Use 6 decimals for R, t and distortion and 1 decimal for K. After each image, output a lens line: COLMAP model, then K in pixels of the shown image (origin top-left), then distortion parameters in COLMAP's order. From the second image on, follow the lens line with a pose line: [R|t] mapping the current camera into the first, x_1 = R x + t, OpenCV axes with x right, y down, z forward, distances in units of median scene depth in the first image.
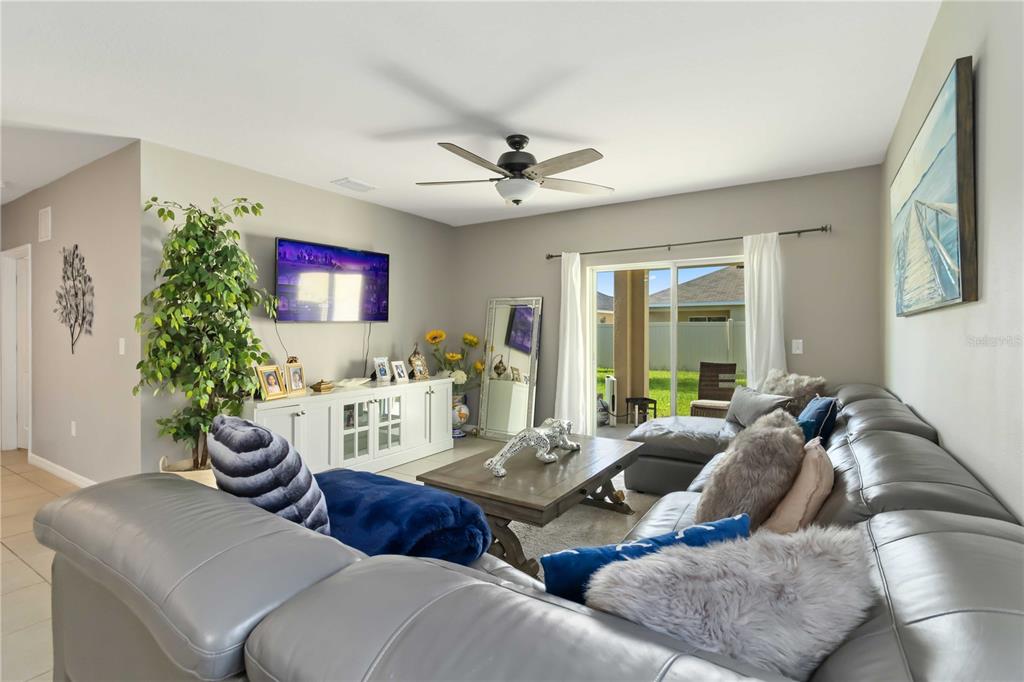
lens RADIAL K [[480.5, 0, 523.7], [0, 480.5, 328.5], [0, 0, 1]] dist [-0.004829, 0.001782]
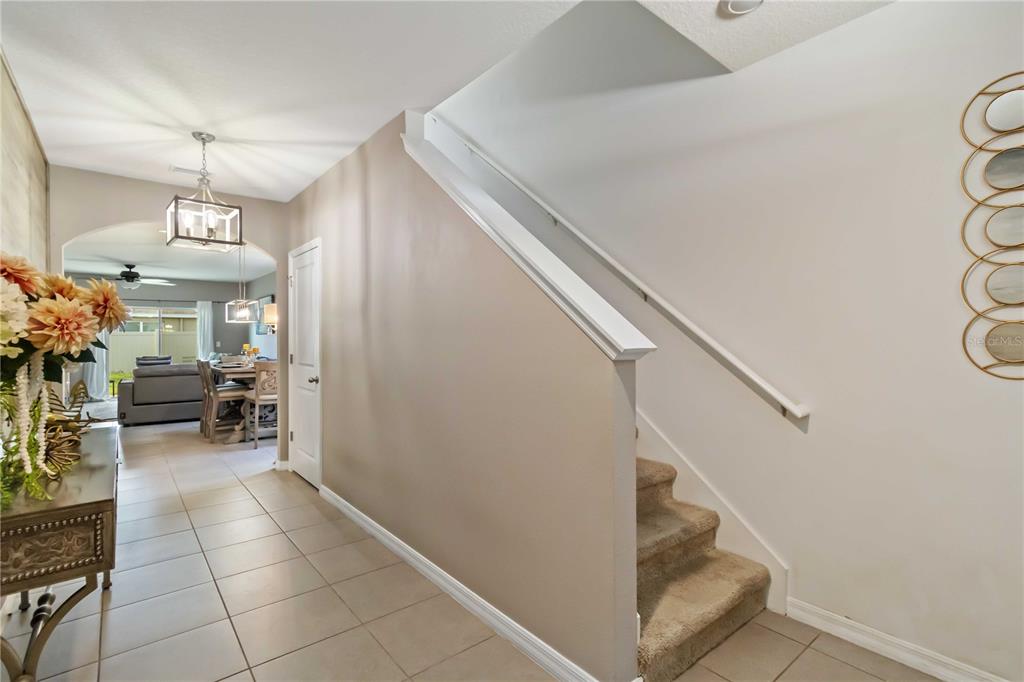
lens RADIAL K [[480.5, 0, 510.8], [0, 480.5, 338.8], [0, 0, 1]] dist [-0.004829, 0.001782]
pose [[0.330176, -0.006493, 0.943897, -1.464132], [0.002579, 0.999979, 0.005977, -0.004761], [-0.943916, 0.000461, 0.330185, -1.478961]]
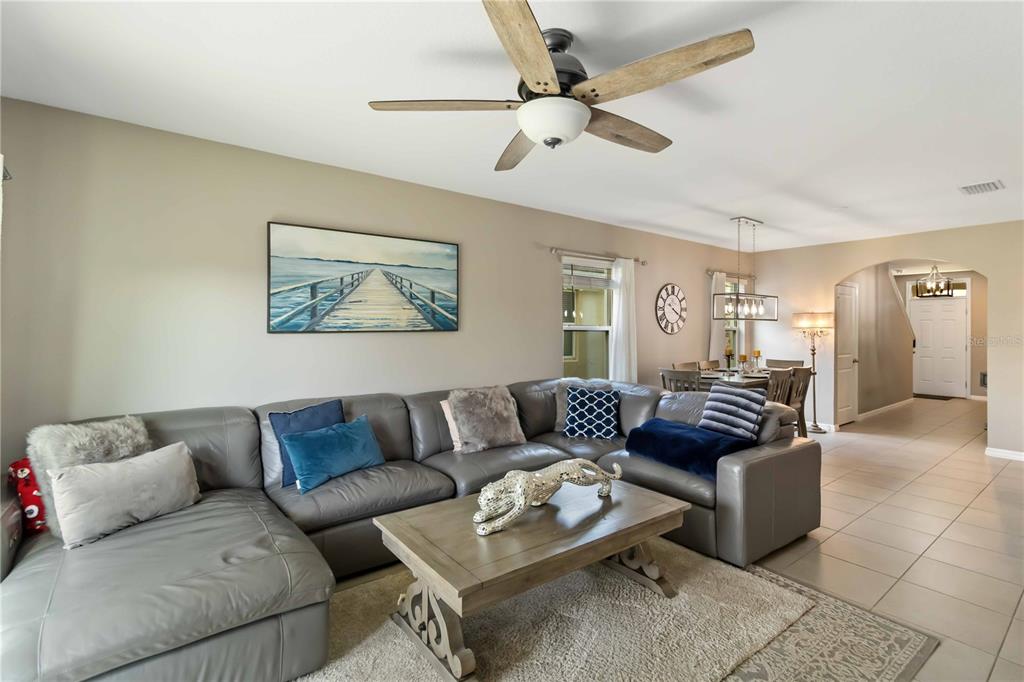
lens RADIAL K [[480.5, 0, 526.3], [0, 480.5, 328.9], [0, 0, 1]] dist [-0.004829, 0.001782]
pose [[-0.938773, -0.006564, 0.344473, -0.148505], [-0.006742, 0.999977, 0.000679, -0.026592], [-0.344469, -0.001685, -0.938796, 1.291983]]
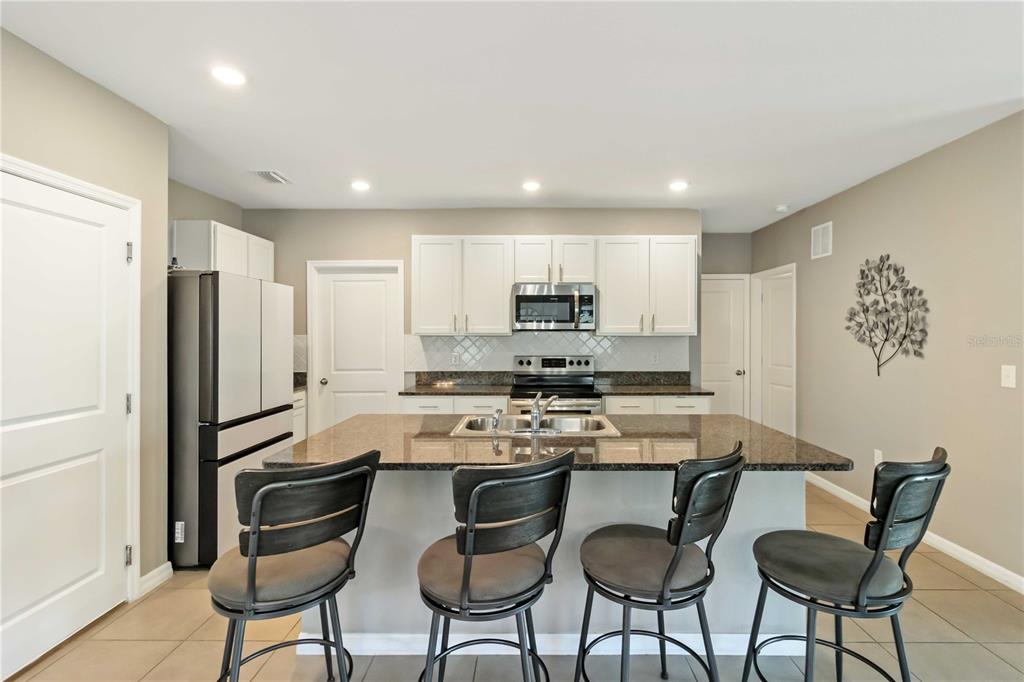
lens RADIAL K [[480.5, 0, 527.6], [0, 480.5, 339.3], [0, 0, 1]] dist [-0.004829, 0.001782]
pose [[0.515661, 0.008533, -0.856750, -0.492637], [0.002528, 0.999931, 0.011481, -0.027315], [0.856789, -0.008086, 0.515603, -0.037705]]
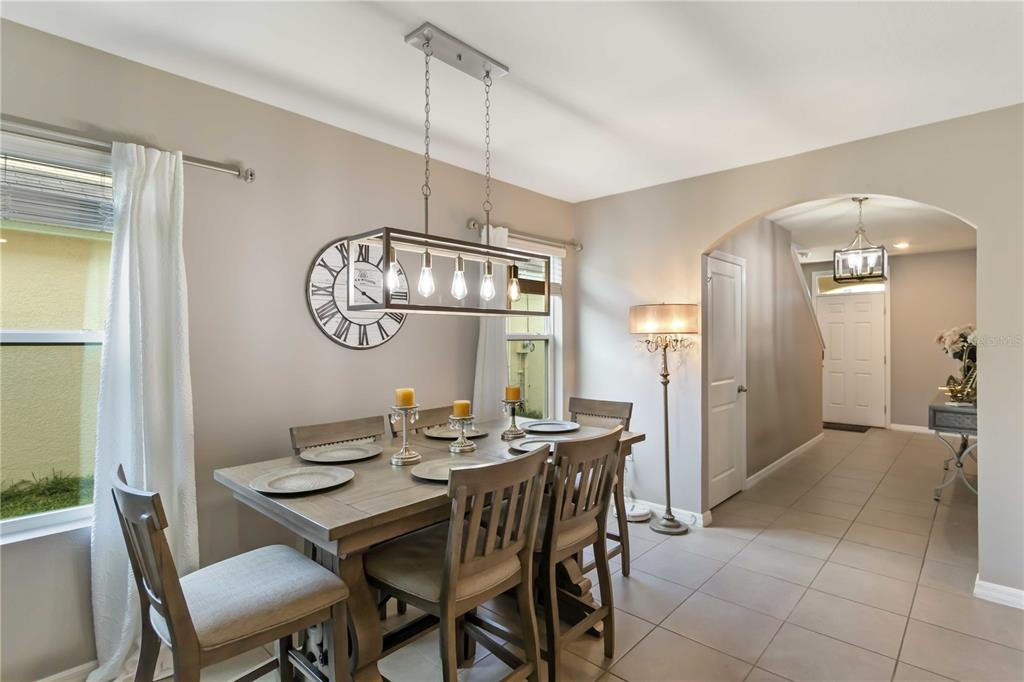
lens RADIAL K [[505.0, 0, 531.6], [0, 505.0, 337.4], [0, 0, 1]] dist [-0.000884, -0.003435]
pose [[-0.984127, -0.000517, 0.177464, -0.424748], [-0.000579, 1.000000, -0.000298, -0.028546], [-0.177464, -0.000396, -0.984127, 0.375307]]
